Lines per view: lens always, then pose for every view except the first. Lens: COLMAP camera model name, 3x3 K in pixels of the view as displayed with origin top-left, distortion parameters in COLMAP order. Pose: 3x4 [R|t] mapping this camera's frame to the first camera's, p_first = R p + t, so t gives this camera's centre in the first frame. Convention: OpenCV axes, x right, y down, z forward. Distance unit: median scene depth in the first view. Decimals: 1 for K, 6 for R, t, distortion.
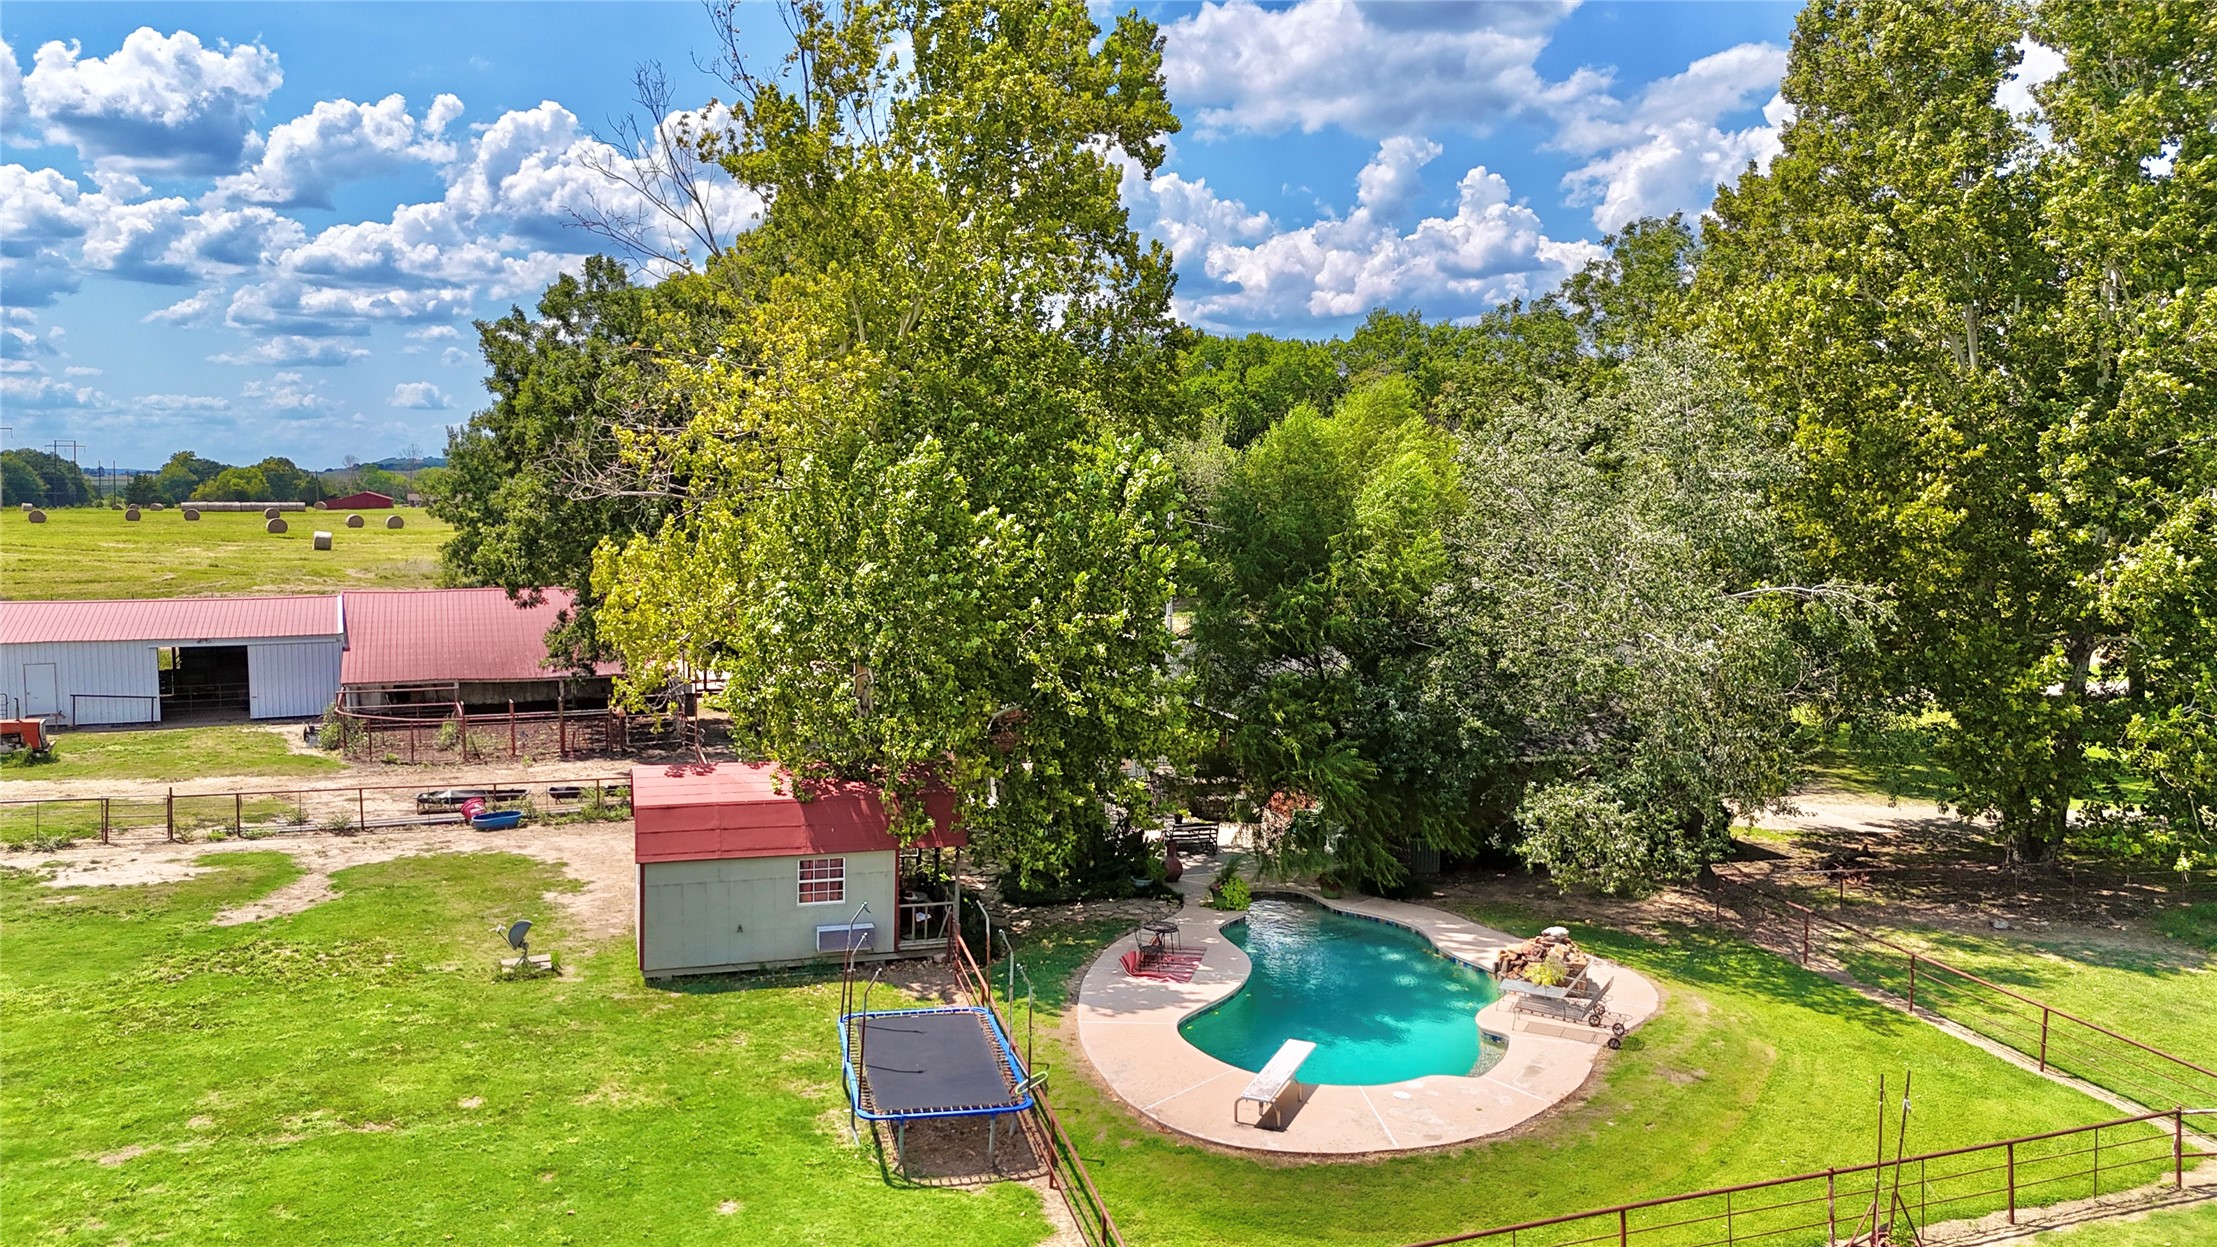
lens RADIAL K [[1652.2, 0, 1112.8], [0, 1652.2, 632.4], [0, 0, 1]] dist [0.069624, -0.058798]
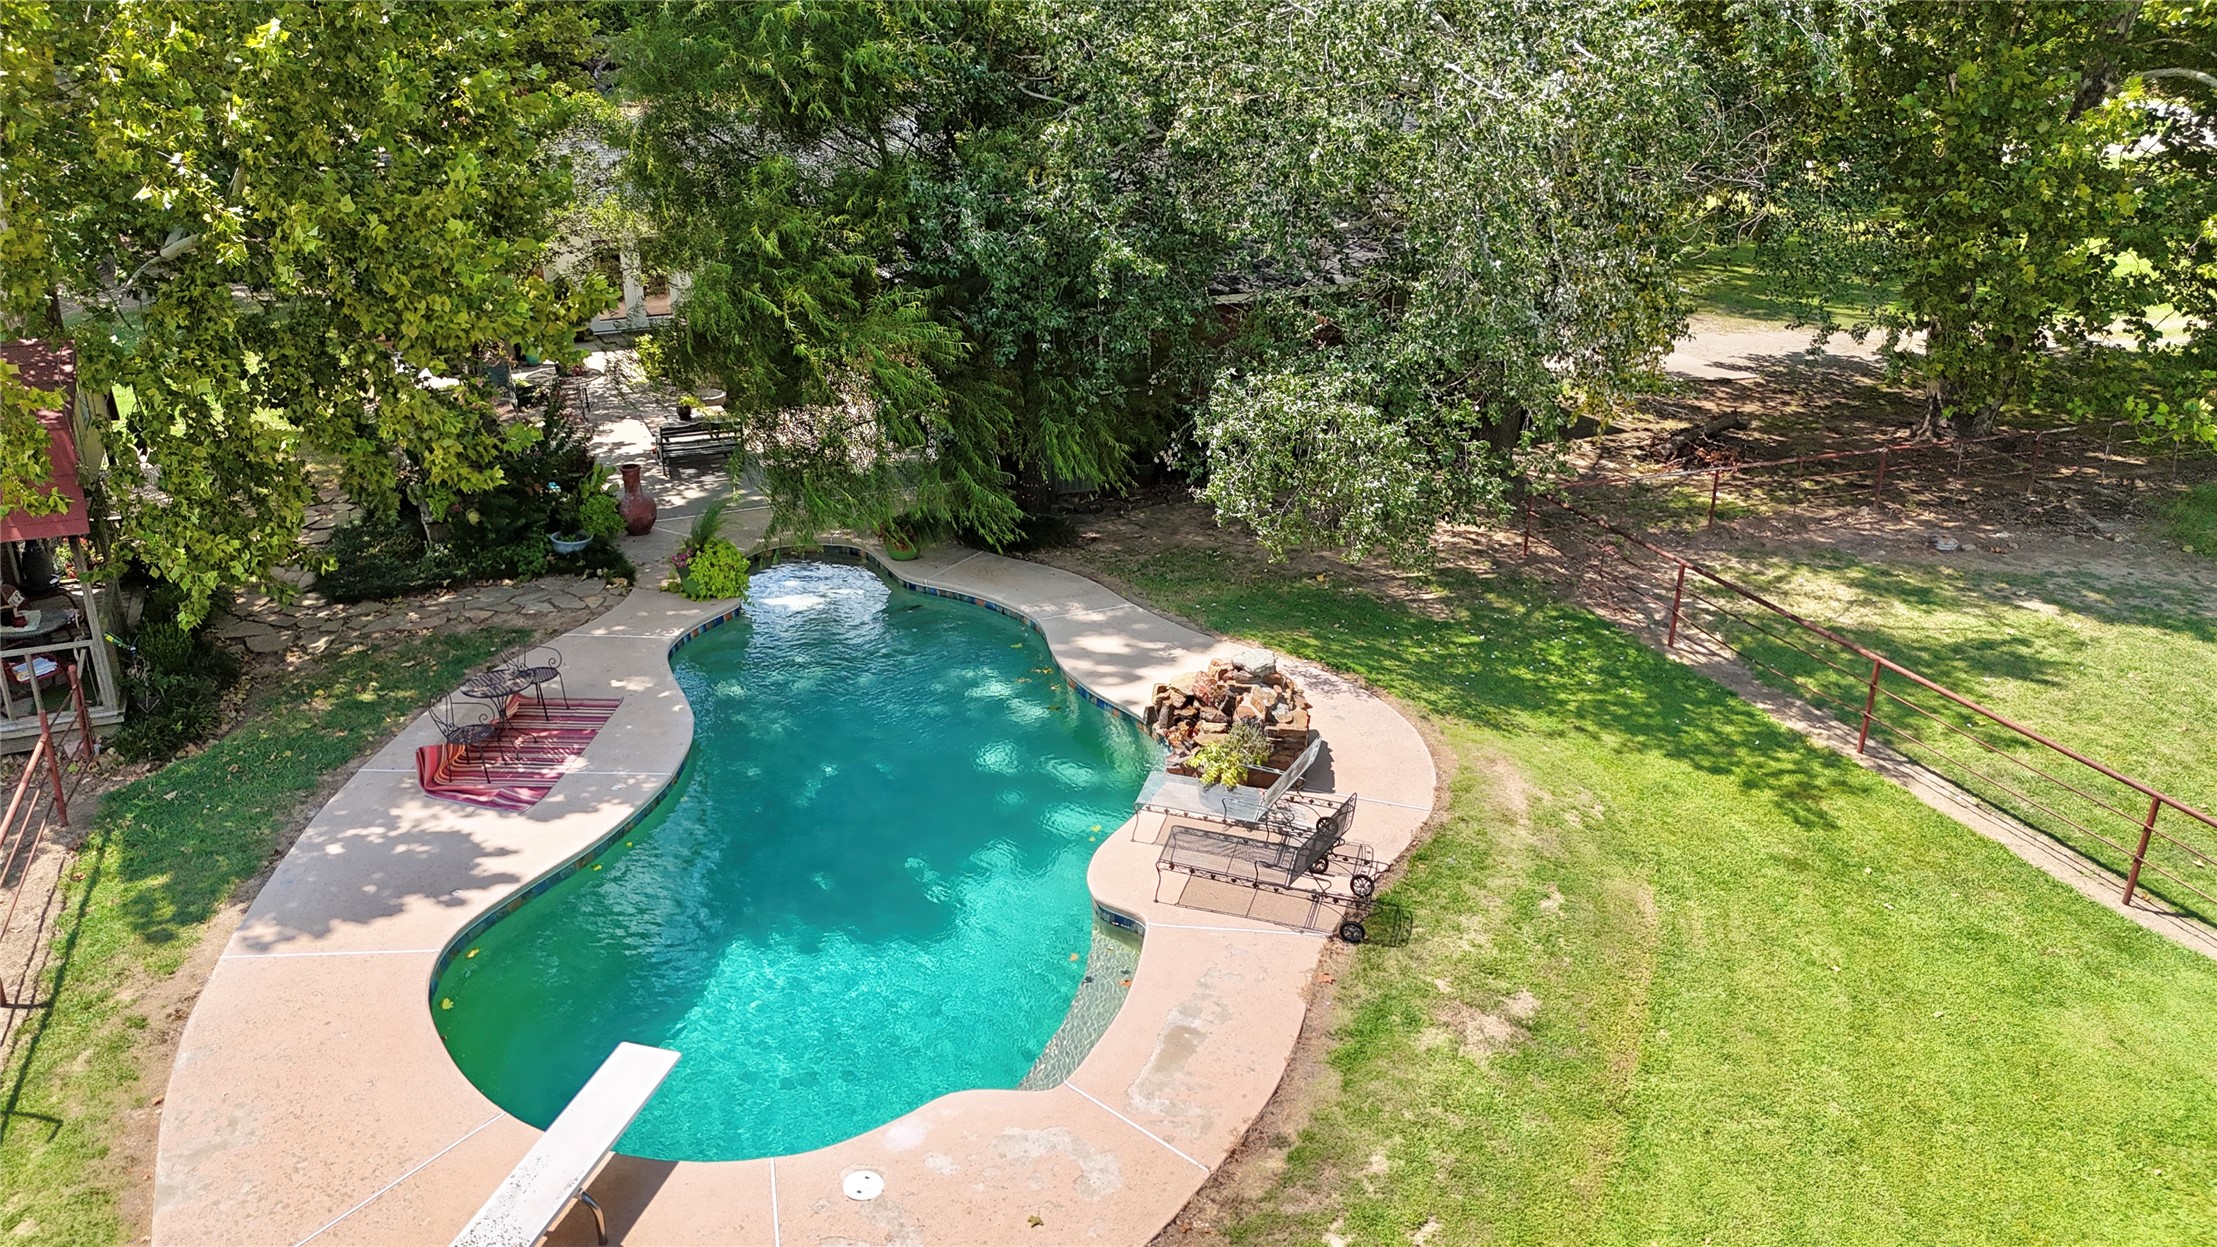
lens RADIAL K [[1652.2, 0, 1117.3], [0, 1652.2, 640.6], [0, 0, 1]] dist [0.069624, -0.058798]
pose [[0.989742, -0.054922, 0.131886, 0.145470], [0.012812, 0.953554, 0.300949, 0.014410], [-0.142289, -0.296173, 0.944476, 0.484389]]
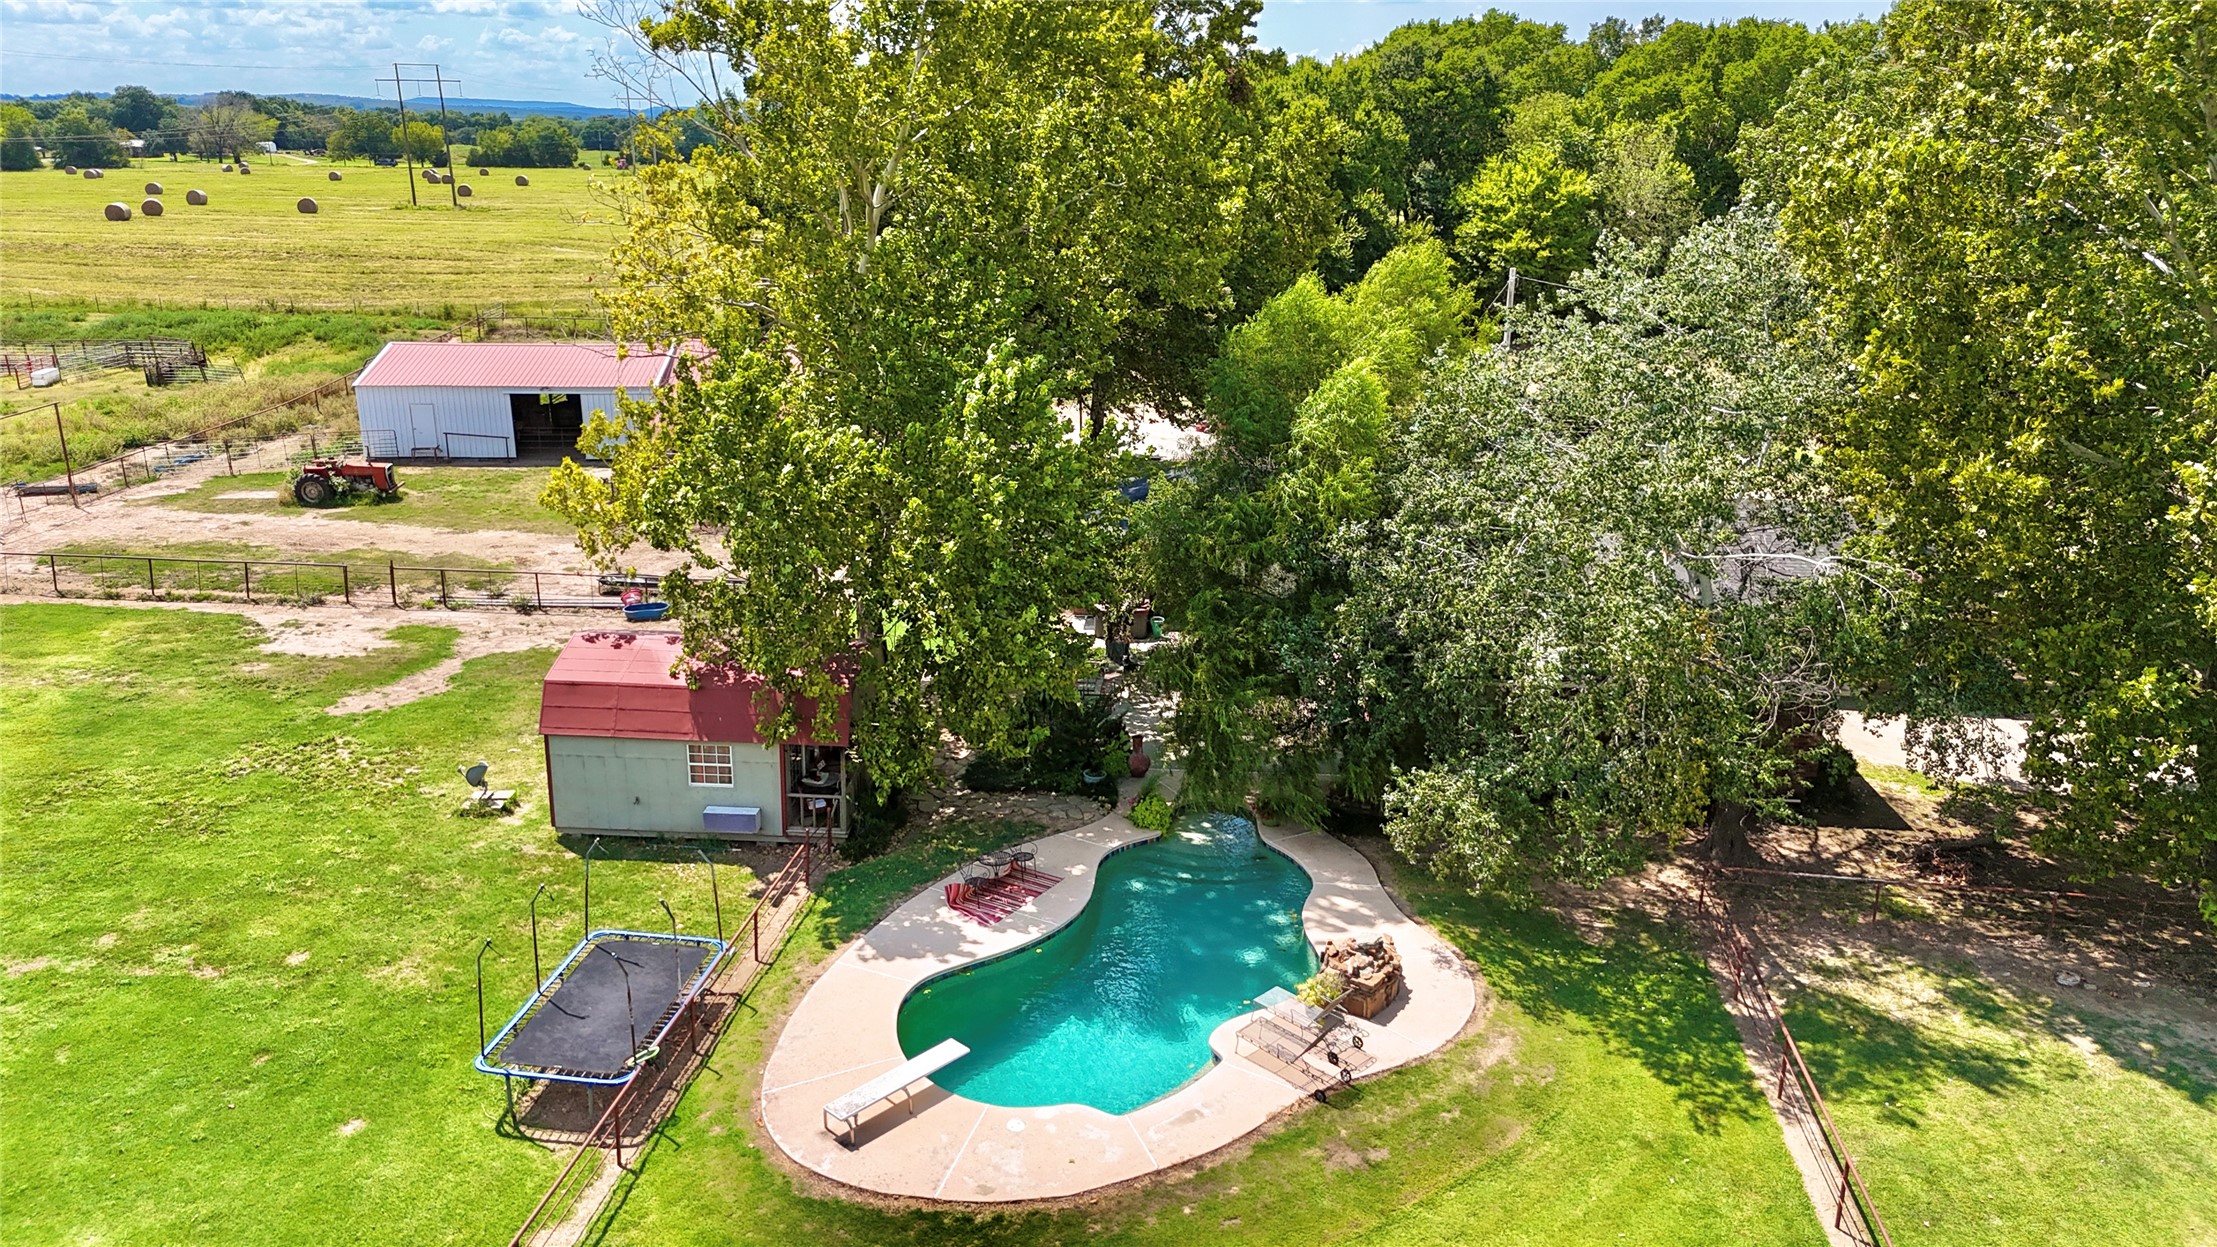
lens RADIAL K [[1652.2, 0, 1100.0], [0, 1652.2, 633.1], [0, 0, 1]] dist [0.069624, -0.058798]
pose [[0.932212, 0.107610, -0.345545, 0.400162], [-0.034767, 0.976984, 0.210459, -0.157745], [0.360239, -0.184179, 0.914498, 0.145306]]
